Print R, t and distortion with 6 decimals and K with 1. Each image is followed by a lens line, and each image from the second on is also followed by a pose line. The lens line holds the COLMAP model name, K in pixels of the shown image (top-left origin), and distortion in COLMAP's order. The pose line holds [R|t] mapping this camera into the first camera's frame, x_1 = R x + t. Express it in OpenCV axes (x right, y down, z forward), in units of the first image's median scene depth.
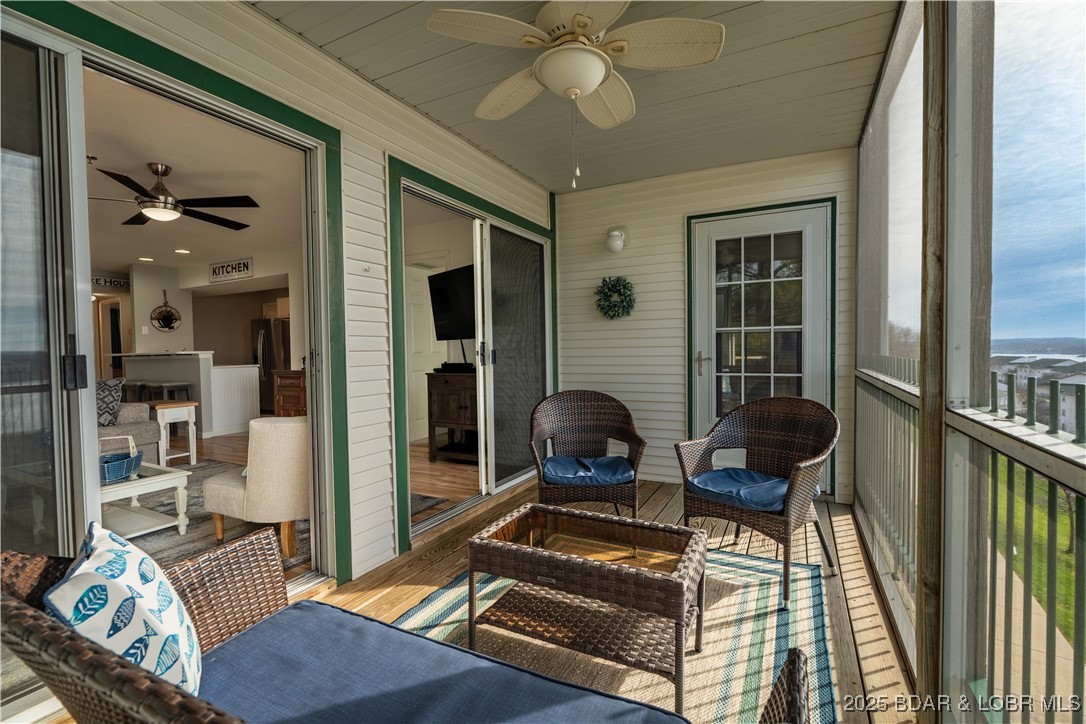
lens RADIAL K [[478.4, 0, 546.4], [0, 478.4, 362.8], [0, 0, 1]] dist [-0.001907, 0.000290]
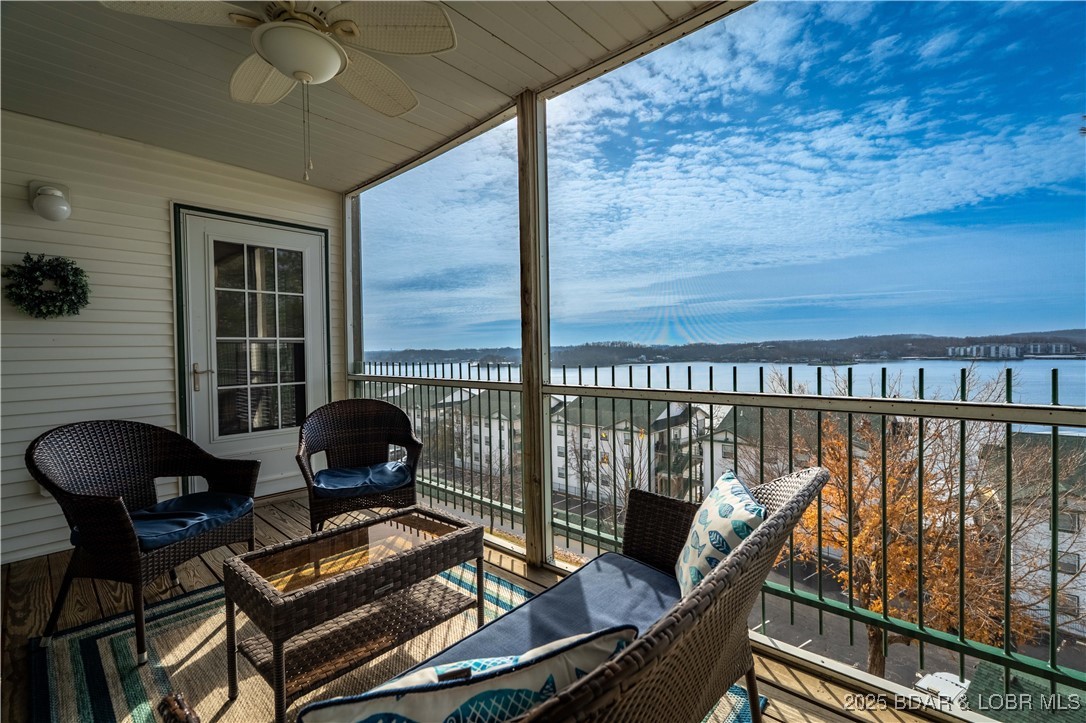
lens RADIAL K [[479.2, 0, 543.0], [0, 479.2, 361.5], [0, 0, 1]] dist [0.001022, 0.000207]
pose [[0.263527, -0.012534, 0.964571, -0.470057], [0.043572, 0.999050, 0.001078, -0.000603], [-0.963667, 0.041744, 0.263823, 0.220950]]
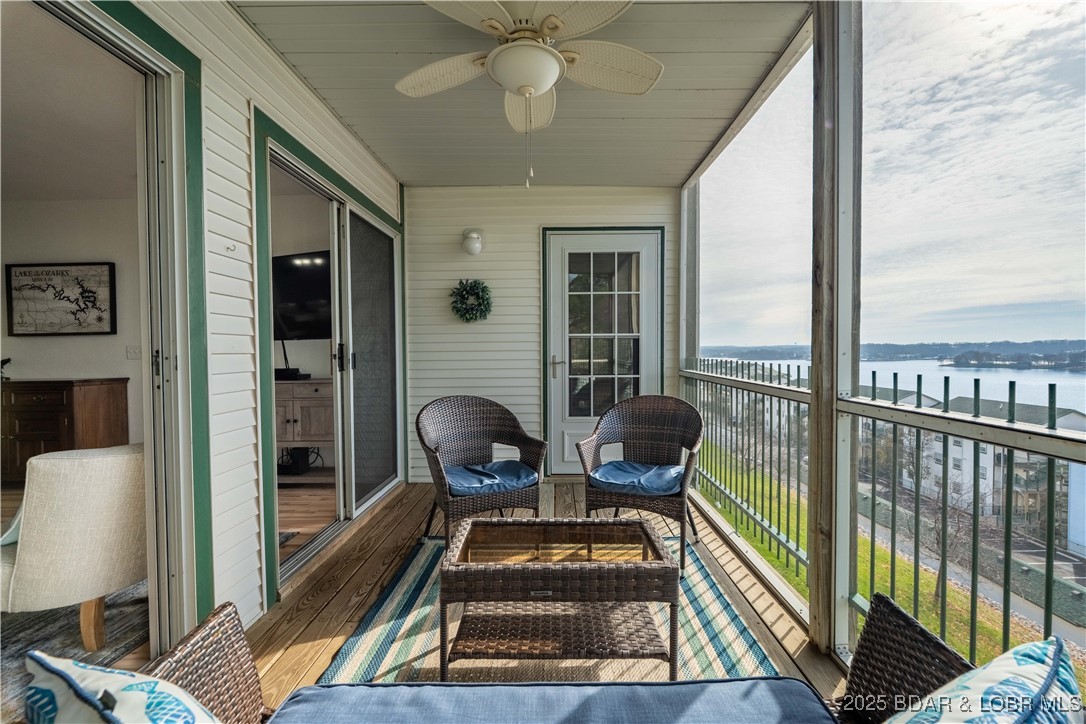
lens RADIAL K [[478.4, 0, 546.4], [0, 478.4, 362.8], [0, 0, 1]] dist [-0.001907, 0.000290]
pose [[0.895061, -0.004466, 0.445921, -0.227505], [0.007730, 0.999955, -0.005502, -0.001963], [-0.445876, 0.008372, 0.895055, 0.072693]]
